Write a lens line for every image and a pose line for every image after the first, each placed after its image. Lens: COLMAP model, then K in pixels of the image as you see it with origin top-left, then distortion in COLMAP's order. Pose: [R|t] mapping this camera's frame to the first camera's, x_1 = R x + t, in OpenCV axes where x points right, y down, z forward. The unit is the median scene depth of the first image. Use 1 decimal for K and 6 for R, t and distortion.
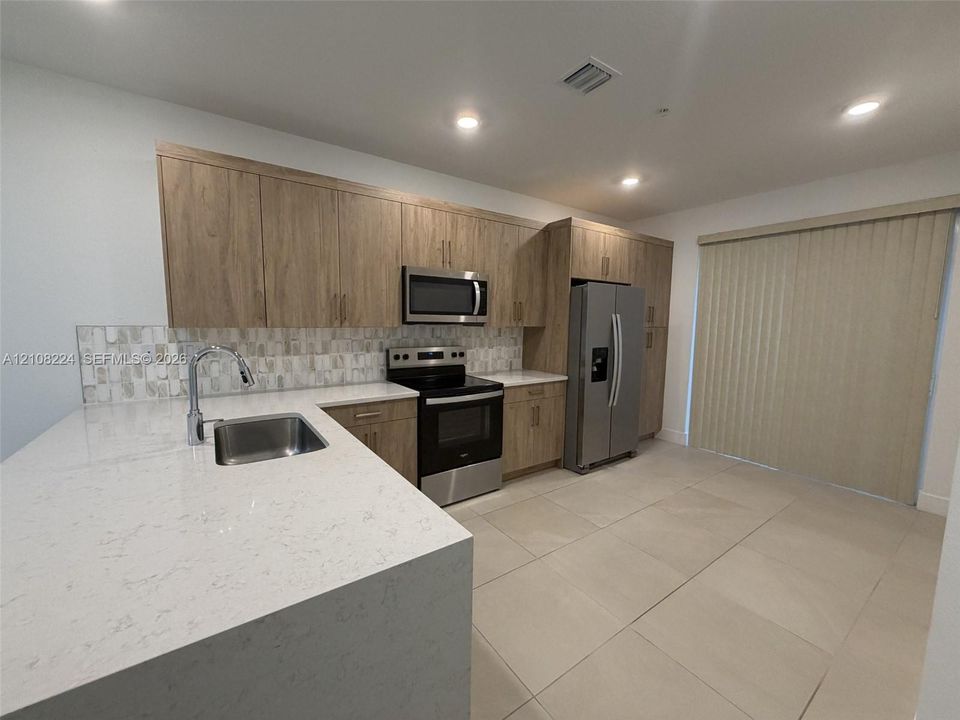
lens RADIAL K [[381.1, 0, 479.2], [0, 381.1, 358.4], [0, 0, 1]] dist [0.001302, 0.000109]
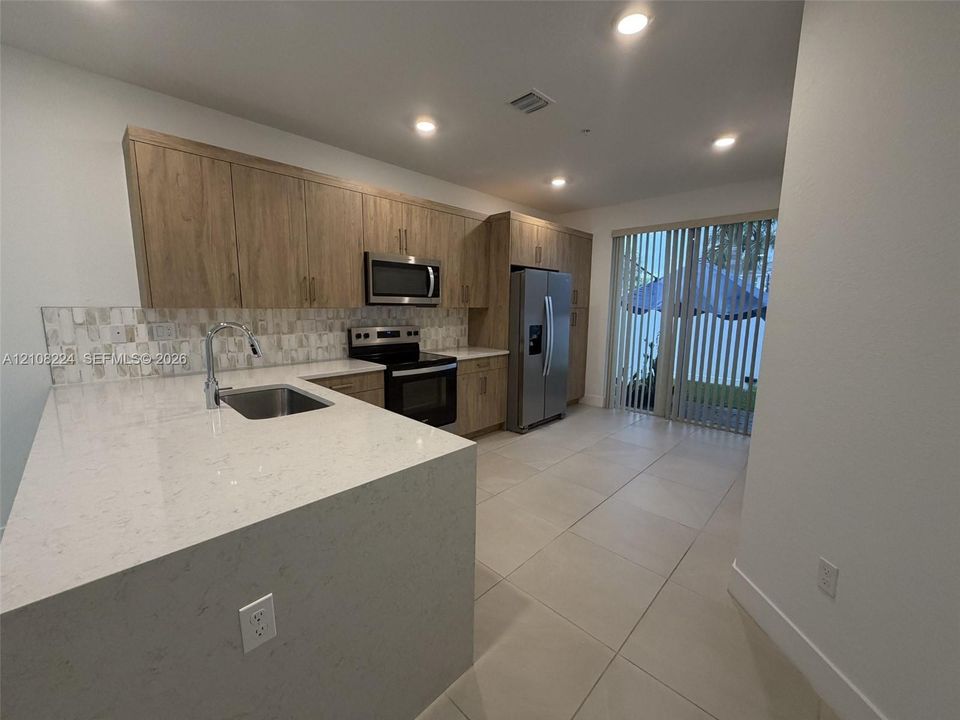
lens RADIAL K [[381.1, 0, 479.2], [0, 381.1, 358.4], [0, 0, 1]] dist [0.001302, 0.000109]
pose [[0.982479, -0.029334, 0.184049, -0.084398], [0.021609, 0.998805, 0.043834, 0.021612], [-0.185115, -0.039089, 0.981939, -0.141586]]
